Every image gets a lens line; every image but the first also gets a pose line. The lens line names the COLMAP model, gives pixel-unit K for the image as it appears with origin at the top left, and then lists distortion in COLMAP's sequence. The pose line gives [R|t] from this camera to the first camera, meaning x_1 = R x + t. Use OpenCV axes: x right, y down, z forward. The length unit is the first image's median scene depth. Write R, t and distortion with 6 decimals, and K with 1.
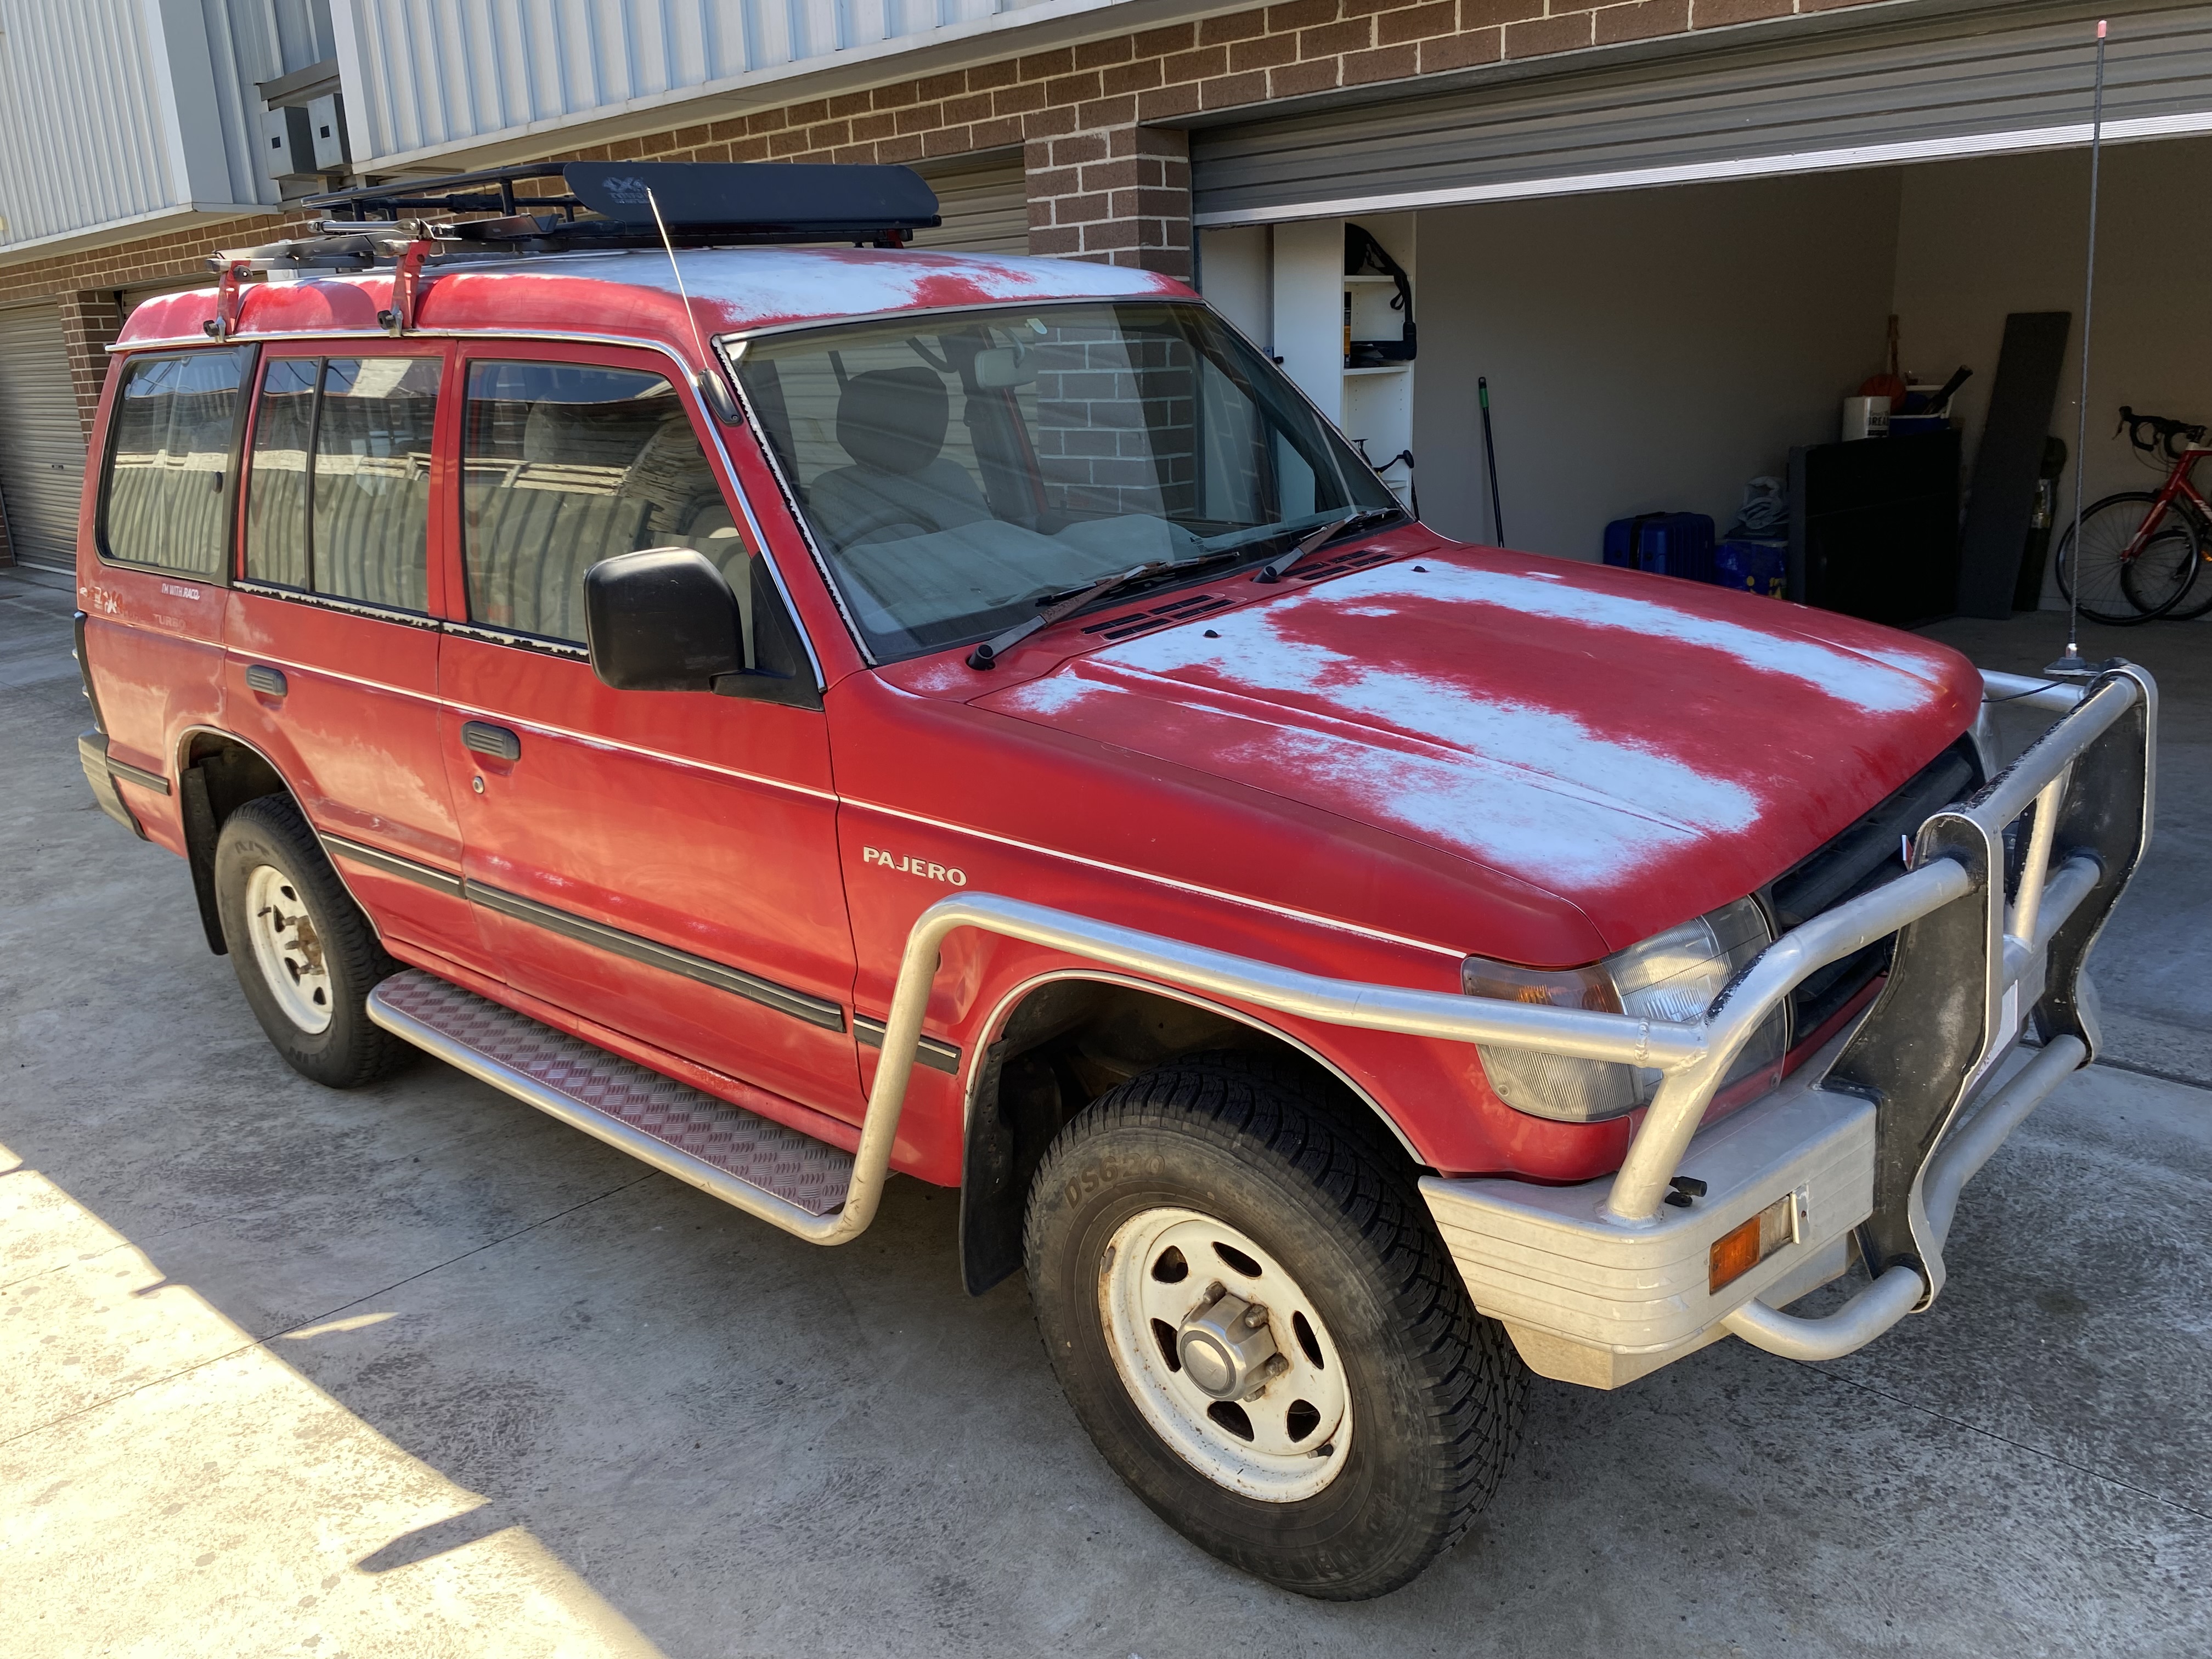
lens RADIAL K [[1698.5, 0, 1112.3], [0, 1698.5, 829.5], [0, 0, 1]] dist [-0.000051, 0.005803]
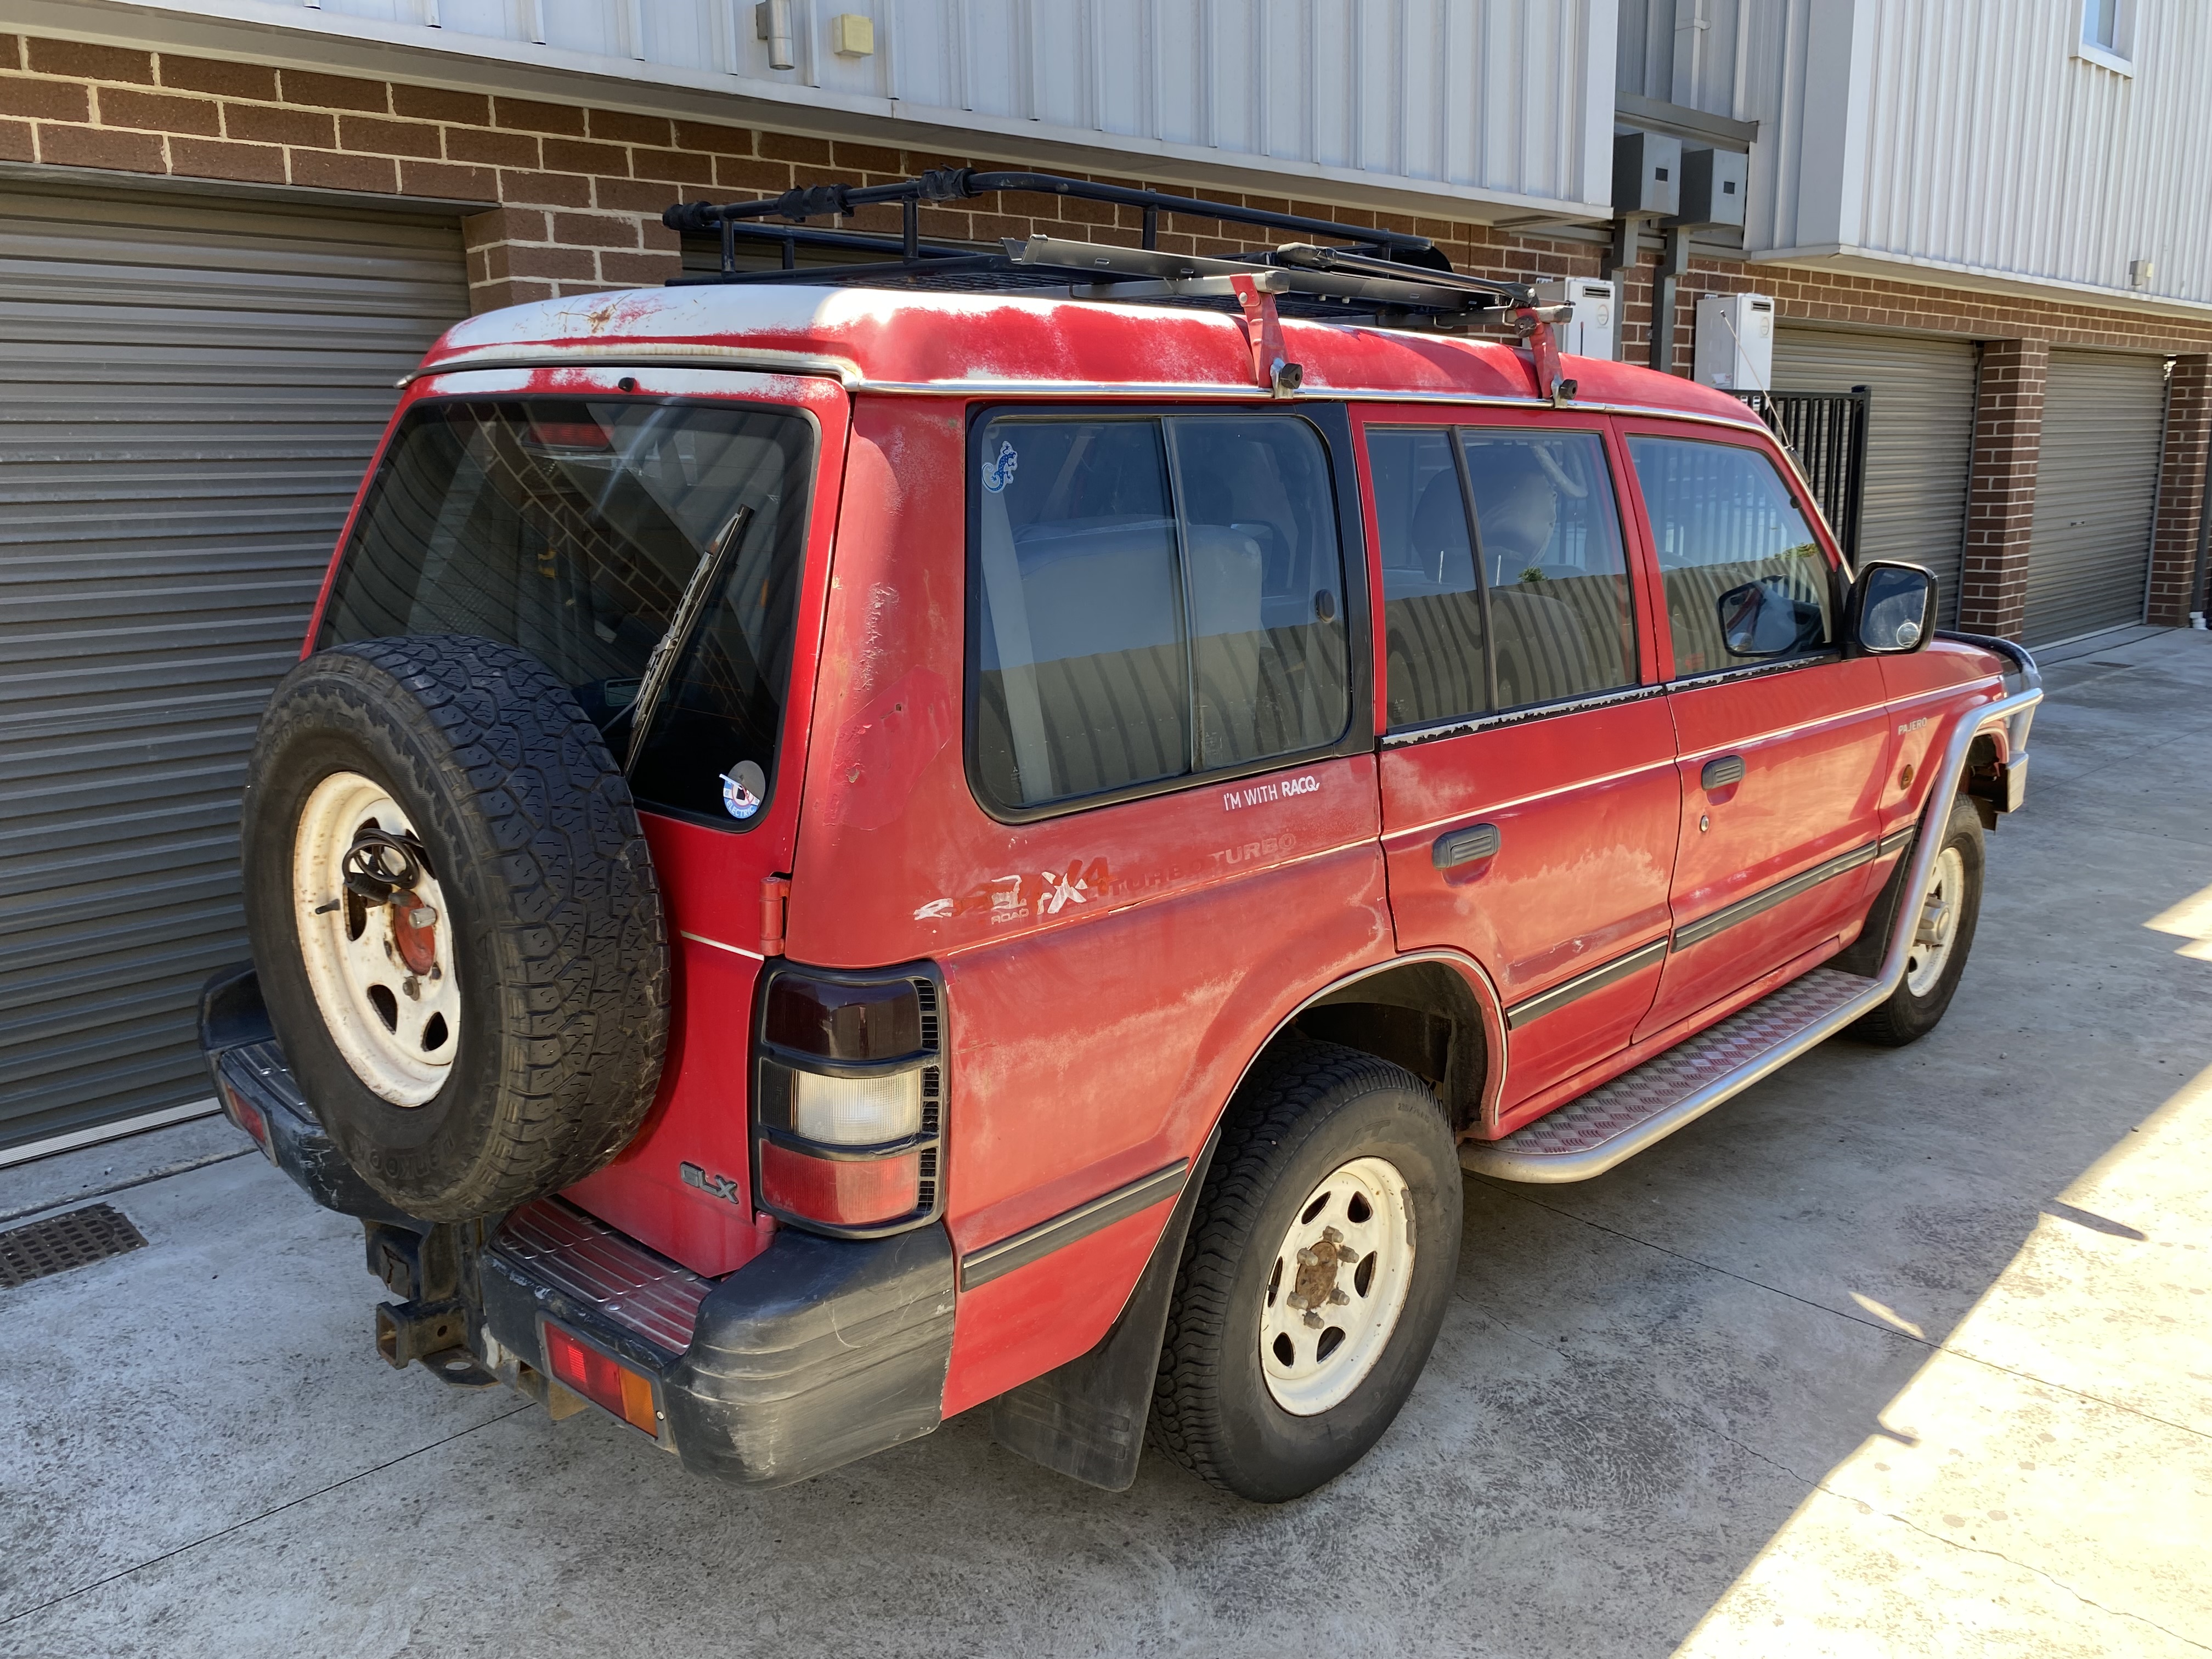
lens RADIAL K [[1698.5, 0, 1111.9], [0, 1698.5, 826.3], [0, 0, 1]] dist [-0.000051, 0.005803]
pose [[0.045136, -0.179618, 0.982700, -1.352821], [0.290518, 0.943547, 0.159118, -0.284493], [-0.955804, 0.278310, 0.094770, 1.175444]]
